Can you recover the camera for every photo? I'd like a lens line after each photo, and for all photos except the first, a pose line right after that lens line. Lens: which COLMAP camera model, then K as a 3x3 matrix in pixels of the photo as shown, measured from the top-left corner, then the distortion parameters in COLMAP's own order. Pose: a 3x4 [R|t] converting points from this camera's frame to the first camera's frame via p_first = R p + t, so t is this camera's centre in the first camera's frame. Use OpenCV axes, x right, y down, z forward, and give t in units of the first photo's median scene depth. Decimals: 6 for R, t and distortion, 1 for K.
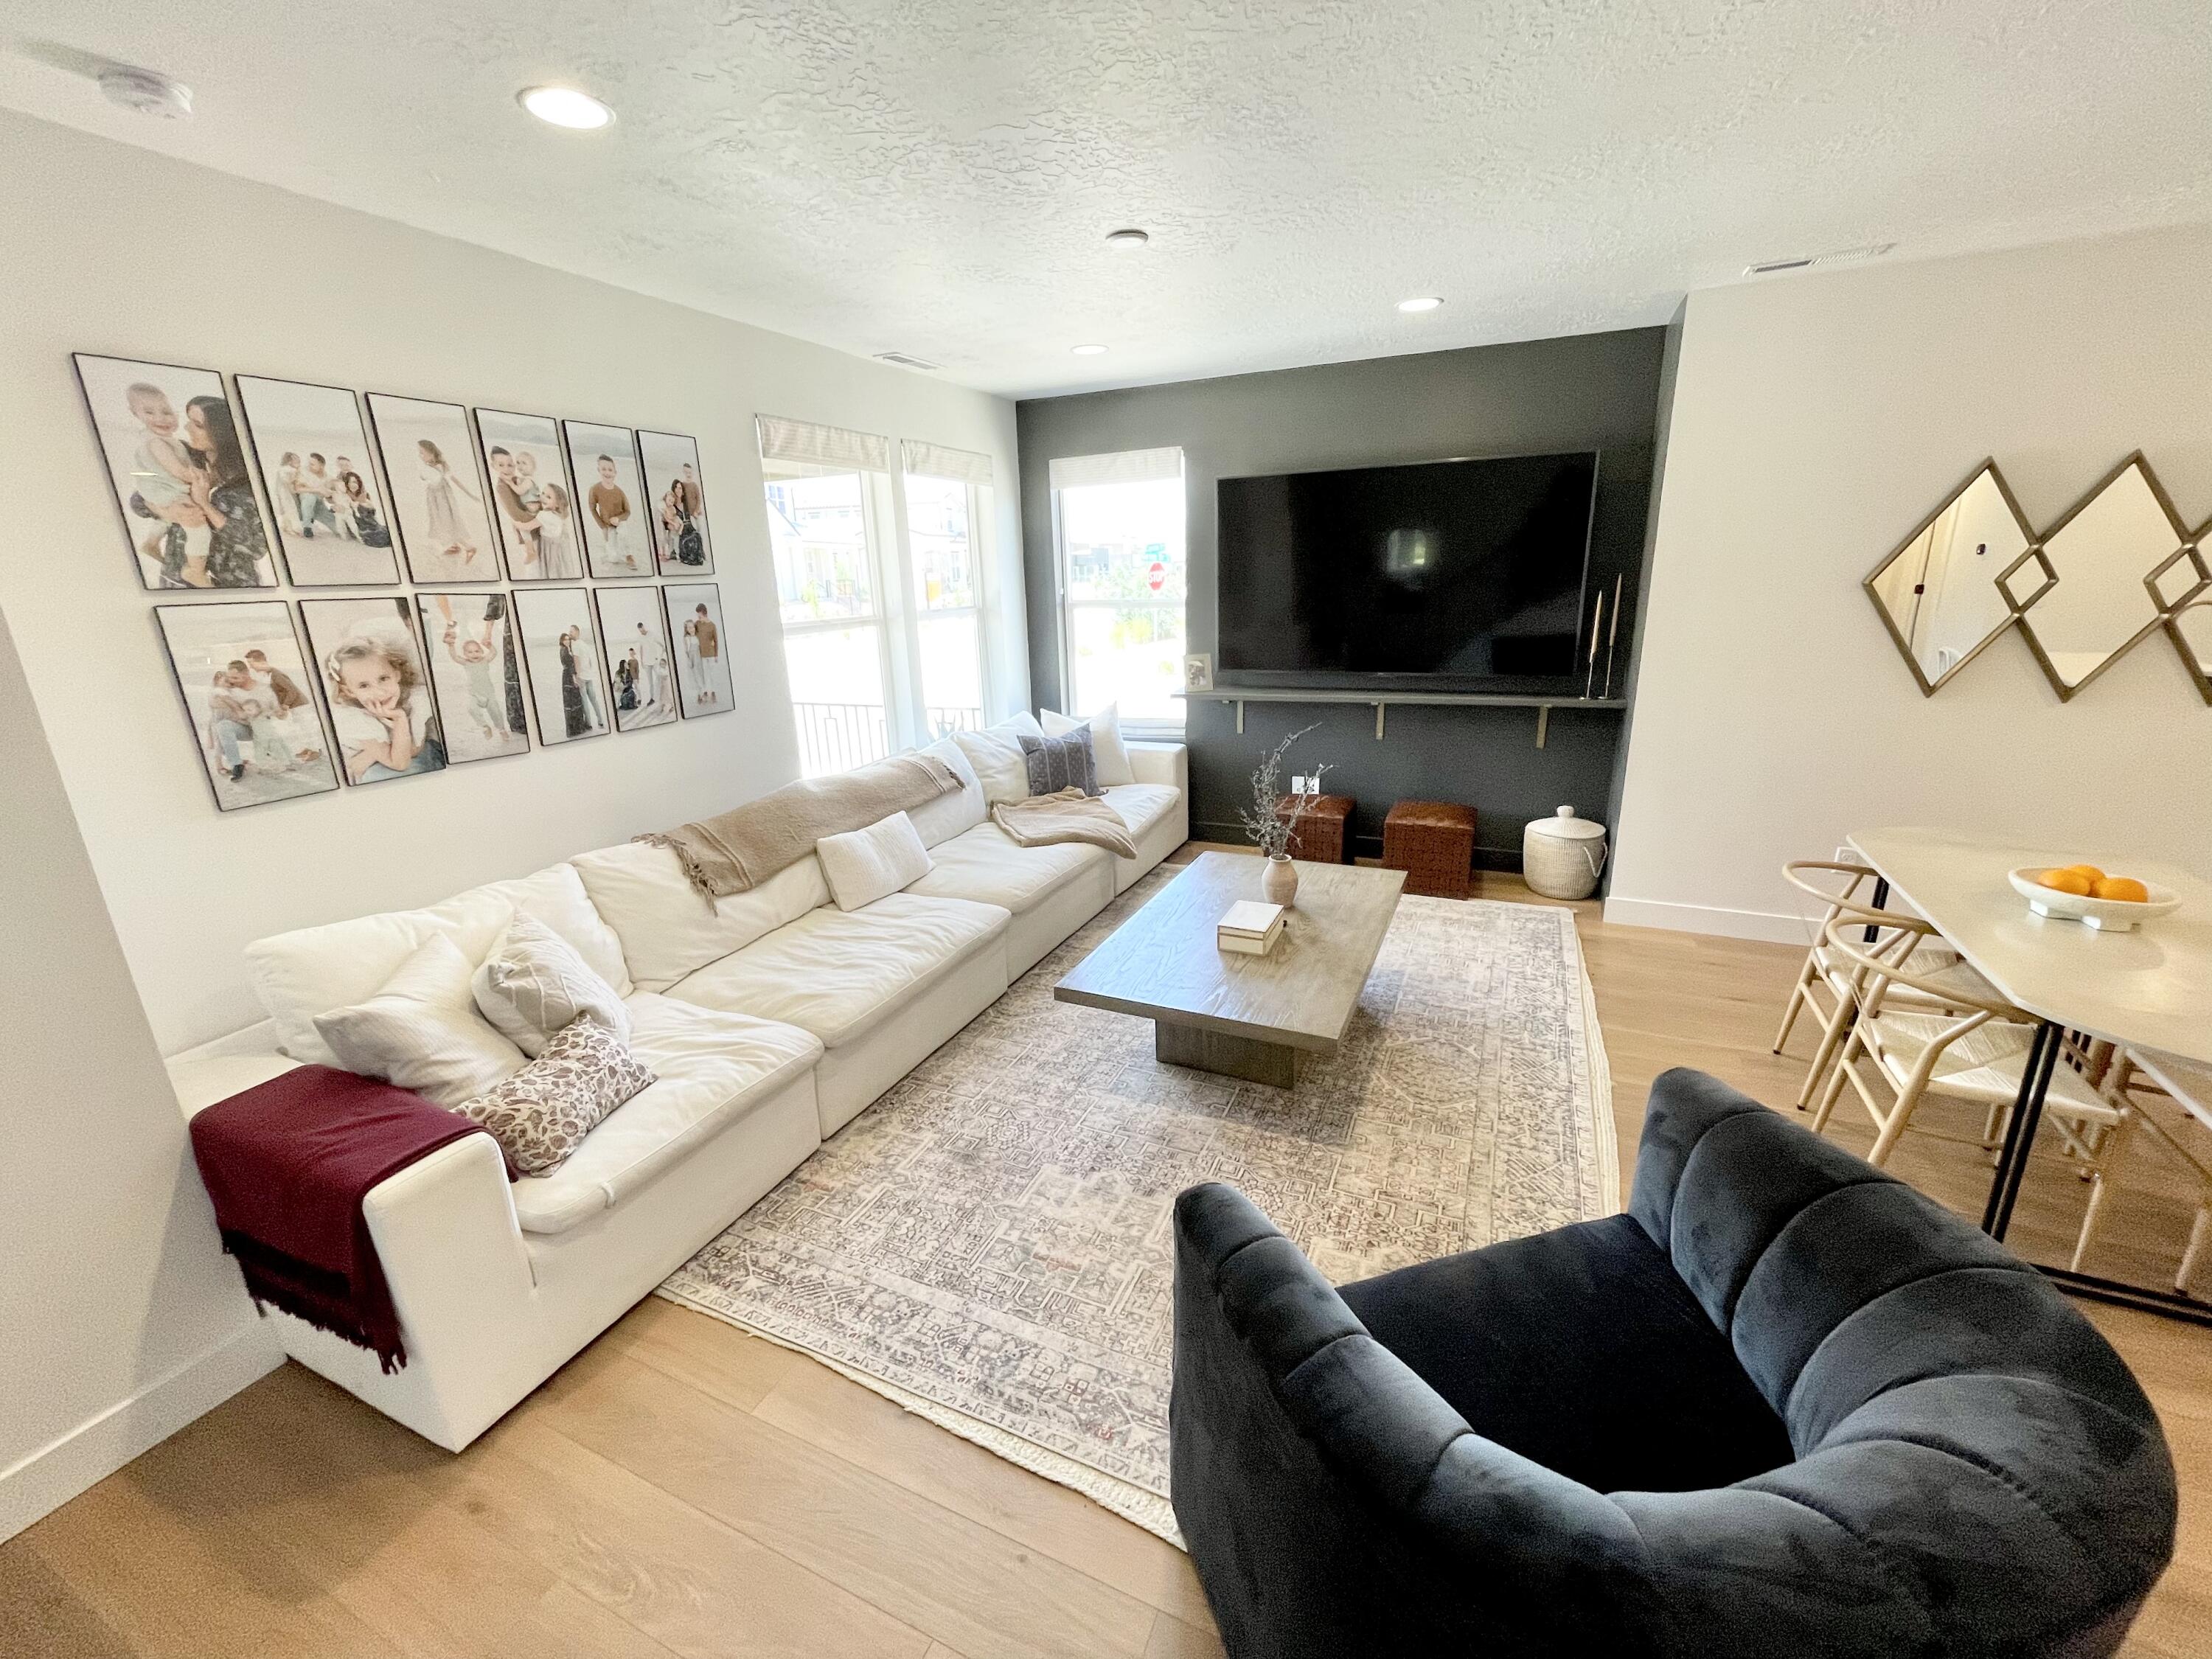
lens RADIAL K [[886.3, 0, 1108.2], [0, 886.3, 824.7], [0, 0, 1]] dist [-0.001197, -0.000665]
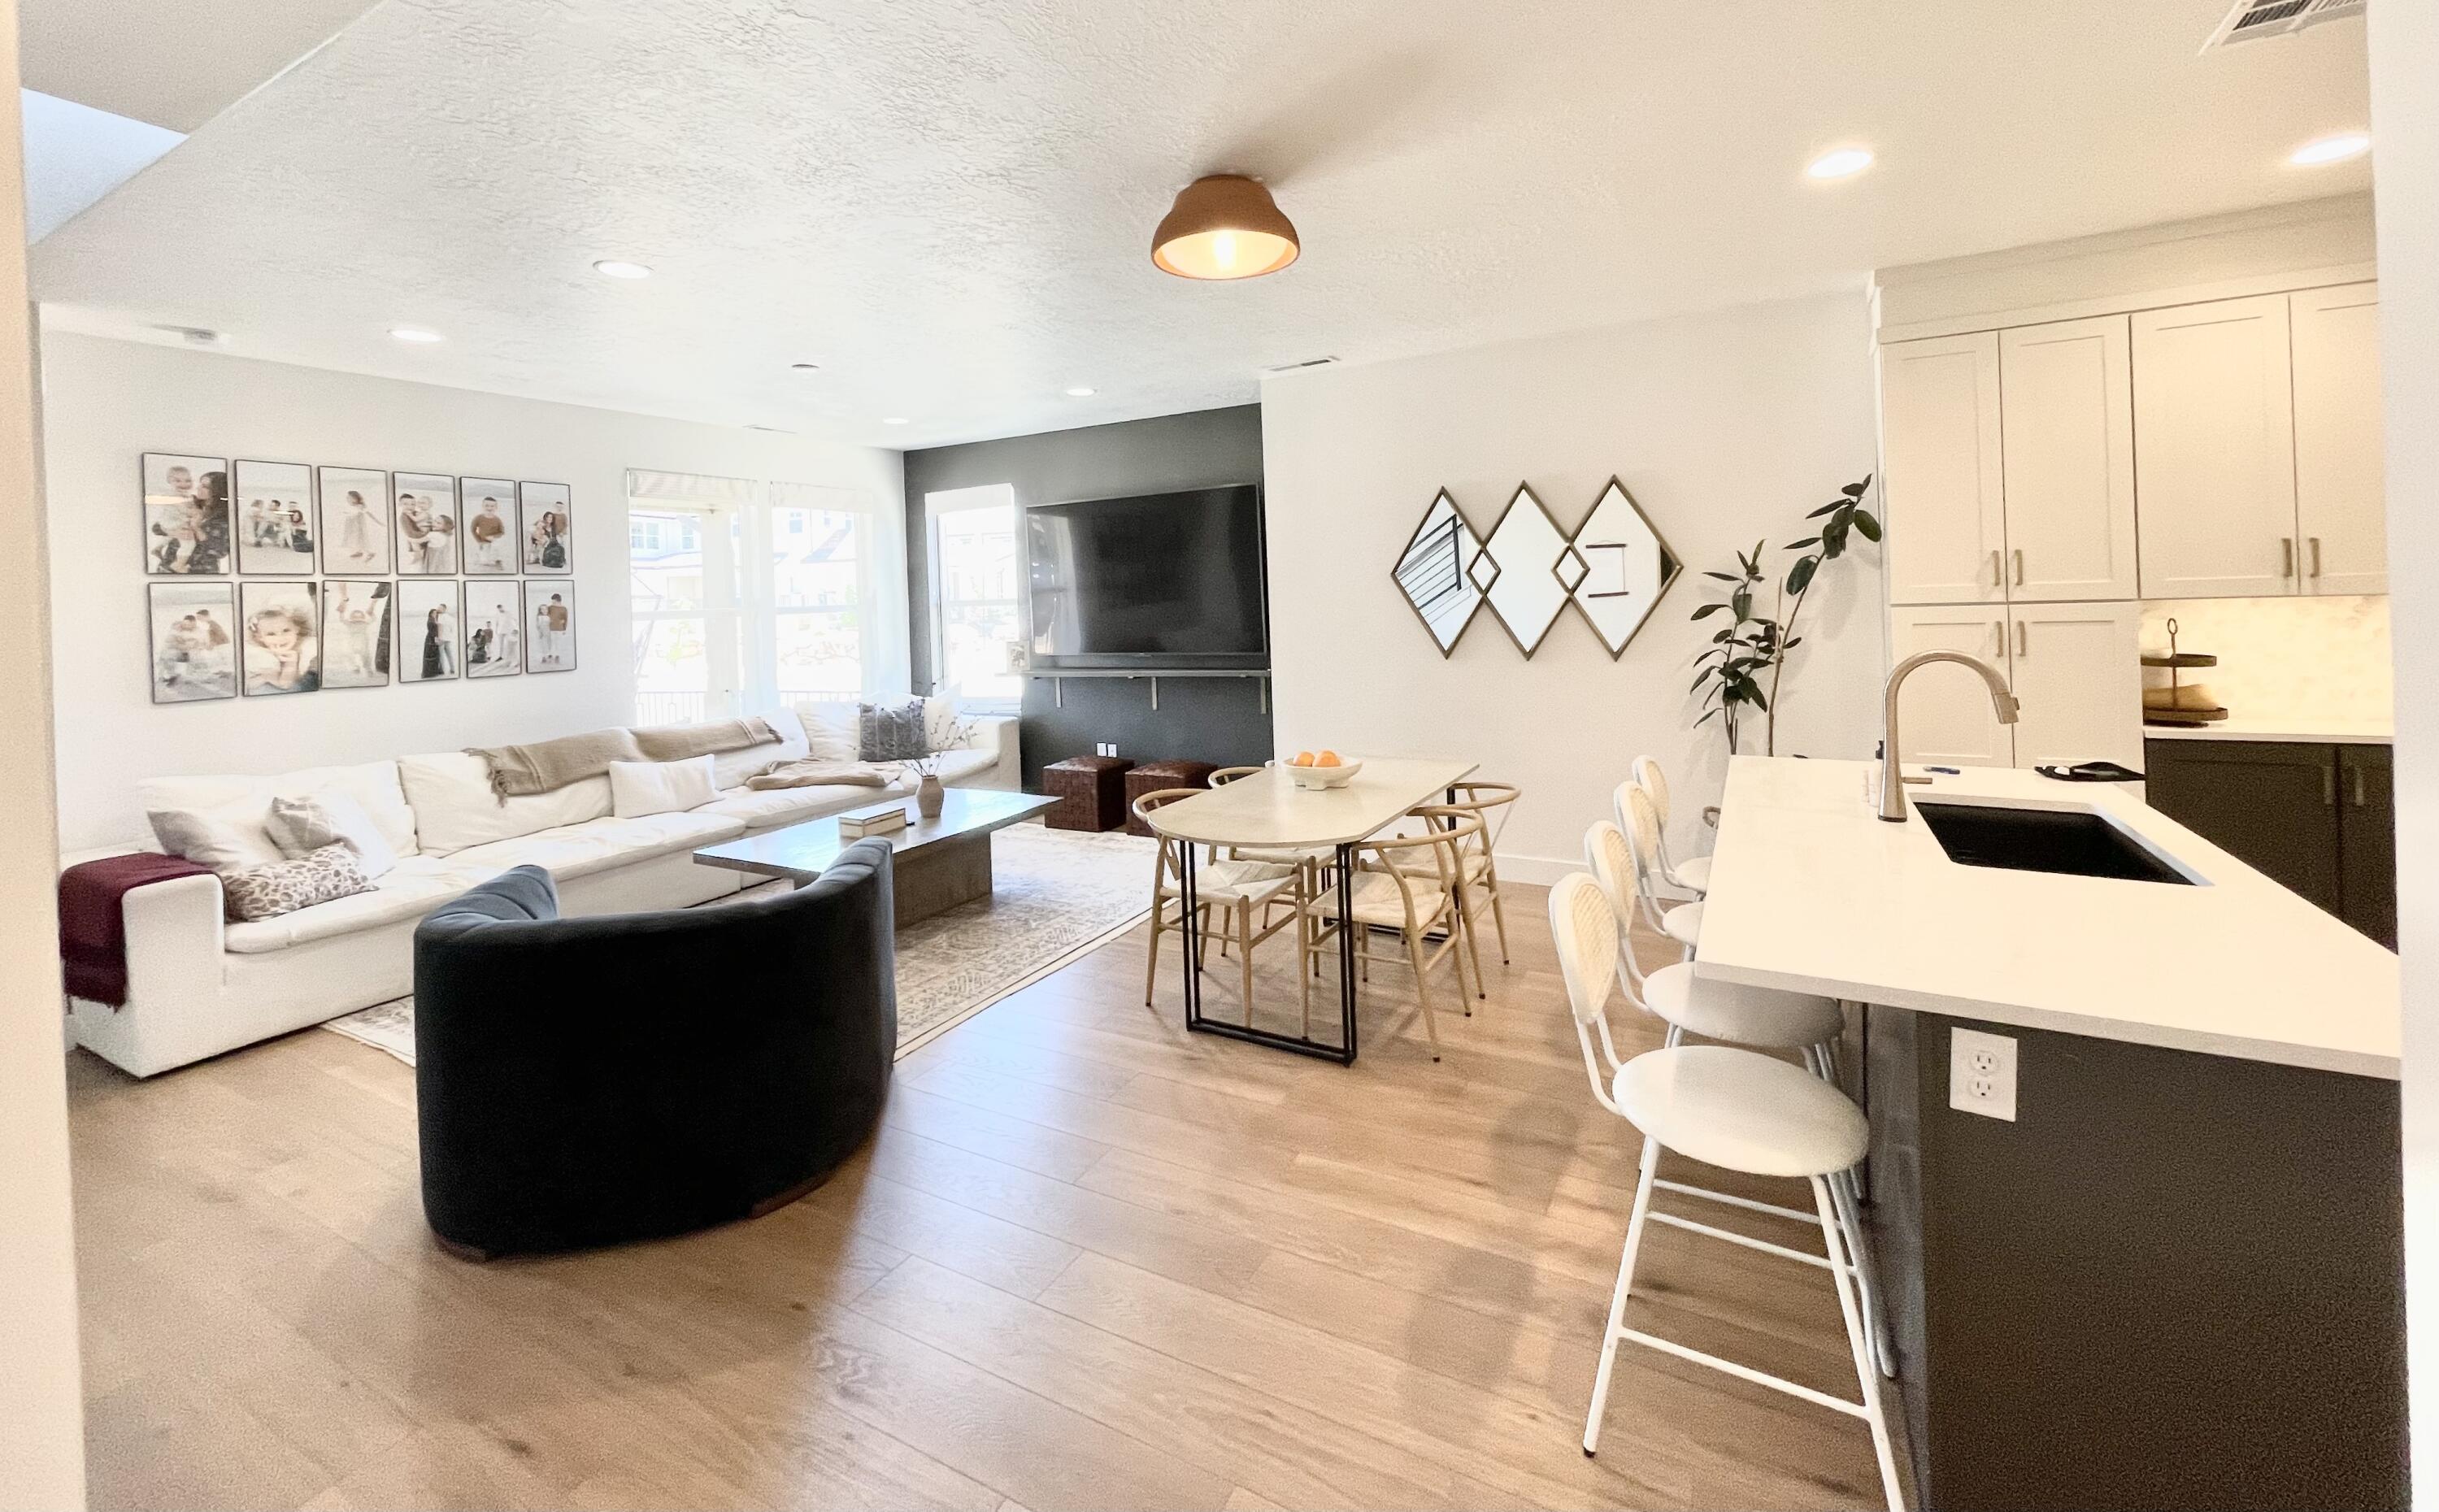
lens RADIAL K [[975.1, 0, 1222.7], [0, 975.1, 594.2], [0, 0, 1]] dist [-0.002210, 0.000521]
pose [[0.997696, -0.004219, -0.067717, 0.823932], [-0.014678, 0.961005, -0.276141, 0.193625], [0.066242, 0.276498, 0.958729, -0.493496]]
